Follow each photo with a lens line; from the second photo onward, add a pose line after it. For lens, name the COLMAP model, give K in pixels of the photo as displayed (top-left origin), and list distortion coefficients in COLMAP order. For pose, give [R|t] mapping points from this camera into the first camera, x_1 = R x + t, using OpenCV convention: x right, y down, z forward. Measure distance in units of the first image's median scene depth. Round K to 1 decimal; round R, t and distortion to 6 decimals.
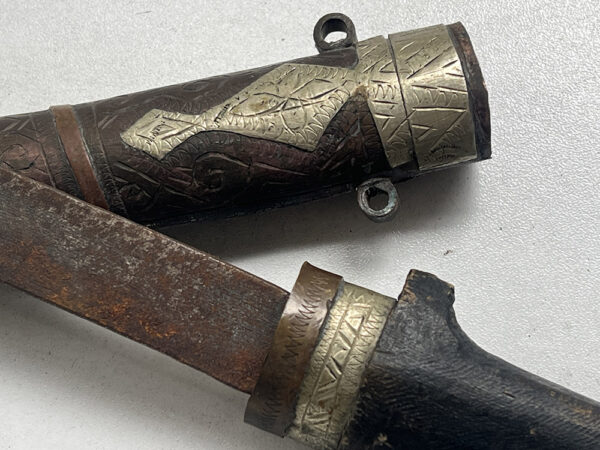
lens RADIAL K [[1338.5, 0, 301.7], [0, 1338.5, 226.0], [0, 0, 1]] dist [0.099477, 0.000000]
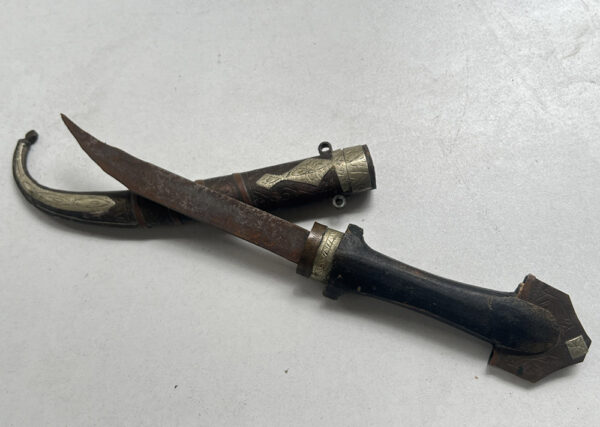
lens RADIAL K [[618.3, 0, 297.7], [0, 618.3, 213.2], [0, 0, 1]] dist [0.013882, 0.000000]
pose [[0.999172, -0.008859, -0.039709, 0.018505], [0.007586, 0.999456, -0.032106, 0.051553], [0.039972, 0.031779, 0.998695, -0.427633]]
